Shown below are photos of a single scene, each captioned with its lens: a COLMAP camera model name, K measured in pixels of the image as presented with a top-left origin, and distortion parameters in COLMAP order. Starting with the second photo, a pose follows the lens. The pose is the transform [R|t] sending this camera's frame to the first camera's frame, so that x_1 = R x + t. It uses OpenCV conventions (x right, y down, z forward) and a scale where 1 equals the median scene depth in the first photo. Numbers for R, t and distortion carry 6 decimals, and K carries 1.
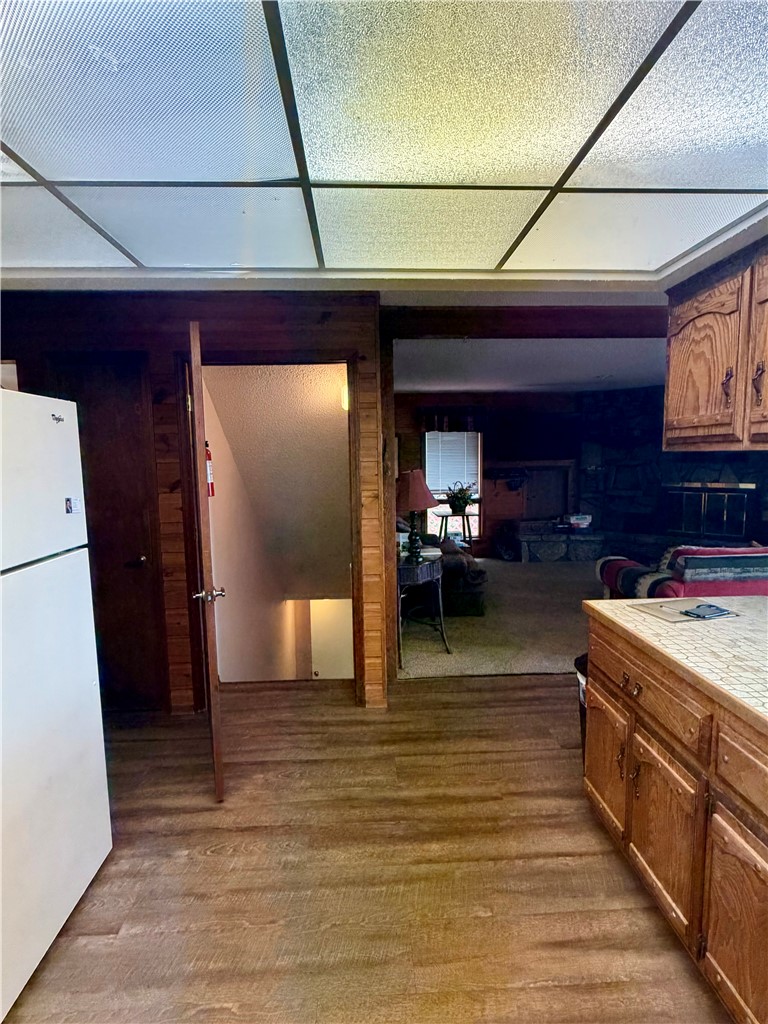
lens RADIAL K [[504.5, 0, 384.0], [0, 504.5, 512.0], [0, 0, 1]] dist [-0.001049, -0.000458]
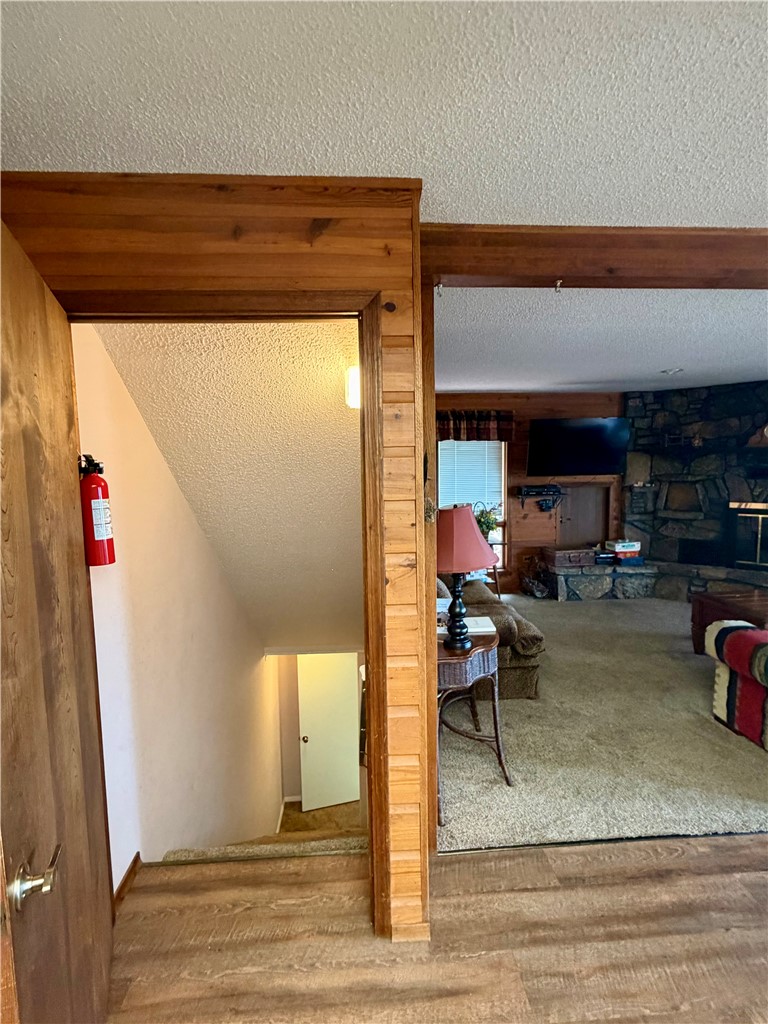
lens RADIAL K [[504.5, 0, 384.0], [0, 504.5, 512.0], [0, 0, 1]] dist [-0.001049, -0.000458]
pose [[0.999822, -0.002181, 0.018732, -0.023296], [0.002439, 0.999902, -0.013758, -0.033209], [-0.018700, 0.013801, 0.999730, 0.189488]]
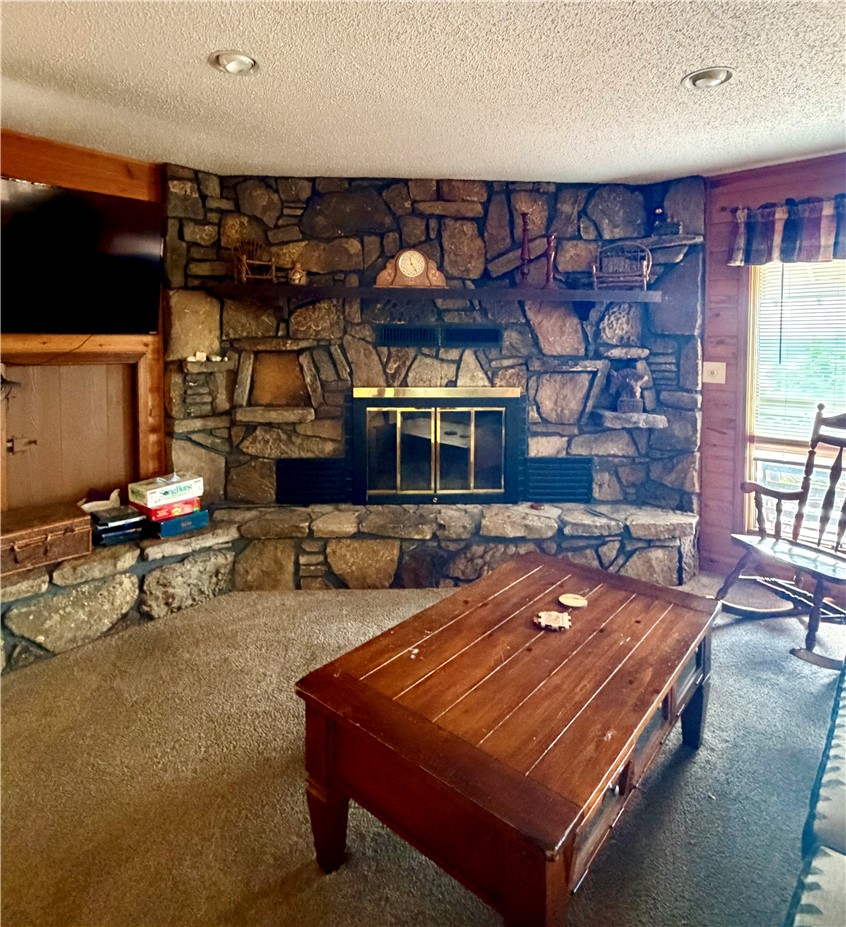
lens RADIAL K [[548.8, 0, 422.8], [0, 548.8, 365.8], [0, 0, 1]] dist [-0.000906, -0.000895]
pose [[0.697730, -0.010437, 0.716284, 0.232477], [0.061582, 0.997066, -0.045459, -0.051591], [-0.713709, 0.075828, 0.696326, 0.591674]]
